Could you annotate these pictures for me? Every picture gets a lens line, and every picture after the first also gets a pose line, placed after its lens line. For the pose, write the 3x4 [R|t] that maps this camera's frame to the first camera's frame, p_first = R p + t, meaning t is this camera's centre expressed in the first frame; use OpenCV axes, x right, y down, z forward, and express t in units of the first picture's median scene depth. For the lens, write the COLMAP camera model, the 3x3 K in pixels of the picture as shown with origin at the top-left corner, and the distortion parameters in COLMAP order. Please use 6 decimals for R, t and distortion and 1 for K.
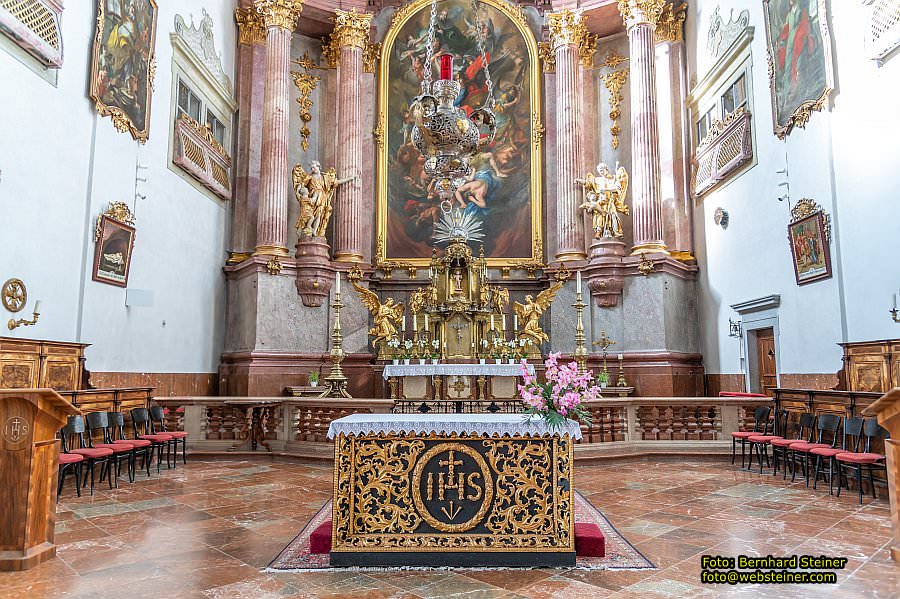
lens RADIAL K [[611.6, 0, 448.0], [0, 611.6, 301.7], [0, 0, 1]] dist [0.005247, 0.005705]
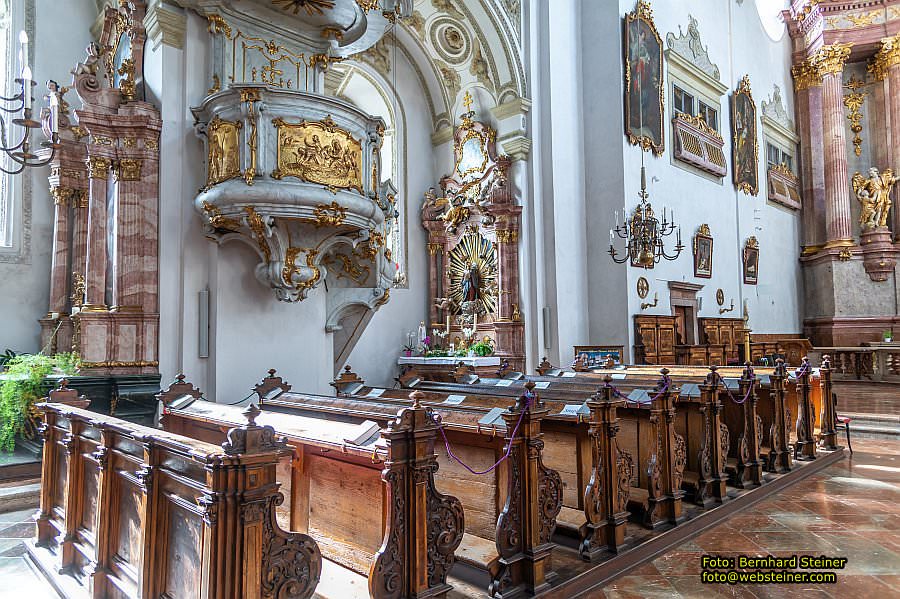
lens RADIAL K [[611.6, 0, 445.1], [0, 611.6, 305.9], [0, 0, 1]] dist [0.005247, 0.005705]
pose [[0.708425, -0.054441, -0.703683, 0.039708], [0.102289, 0.994414, 0.026045, -0.067877], [0.698334, -0.090430, 0.710036, -0.576704]]
